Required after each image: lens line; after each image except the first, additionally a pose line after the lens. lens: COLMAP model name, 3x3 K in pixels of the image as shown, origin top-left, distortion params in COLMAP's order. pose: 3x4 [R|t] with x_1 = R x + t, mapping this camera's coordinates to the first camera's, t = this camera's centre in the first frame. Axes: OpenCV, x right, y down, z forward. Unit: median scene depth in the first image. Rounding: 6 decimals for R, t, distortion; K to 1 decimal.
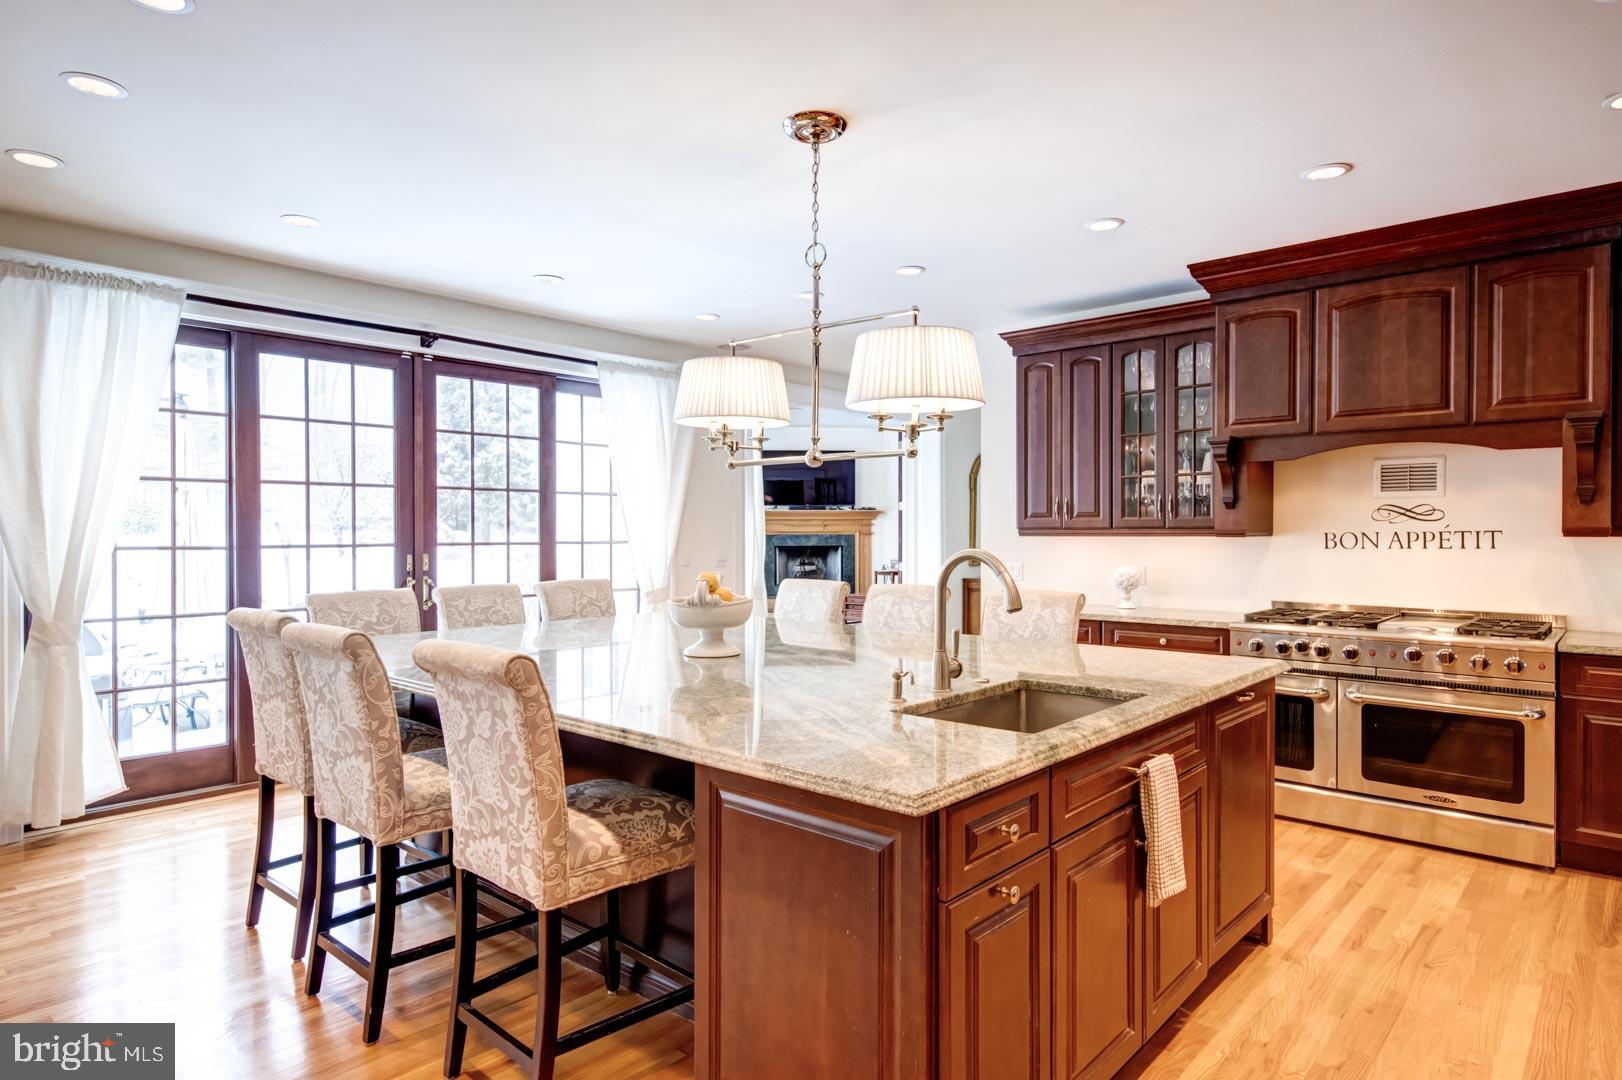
lens RADIAL K [[966.3, 0, 811.2], [0, 966.3, 534.4], [0, 0, 1]] dist [0.019441, 0.000280]
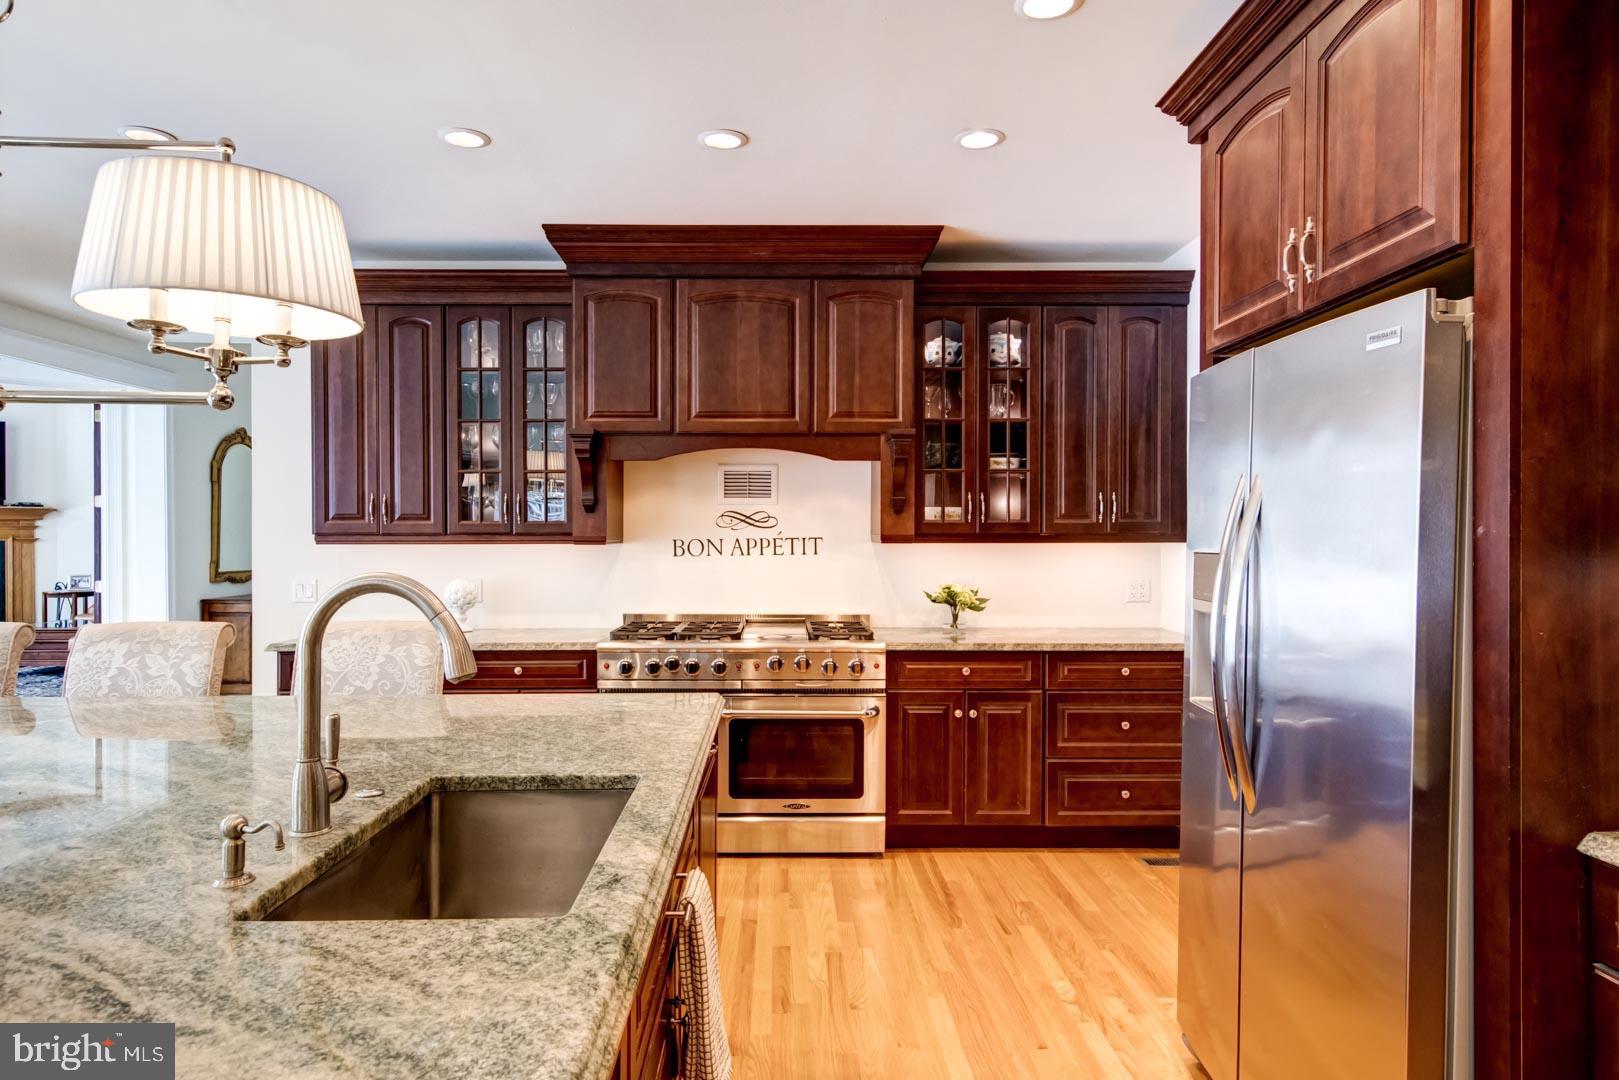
lens RADIAL K [[964.5, 0, 801.2], [0, 964.5, 540.9], [0, 0, 1]] dist [0.019441, 0.000280]
pose [[0.737566, -0.002810, 0.675269, -0.019446], [0.001461, 0.999996, 0.002565, -0.002830], [-0.675273, -0.000905, 0.737567, 0.246771]]
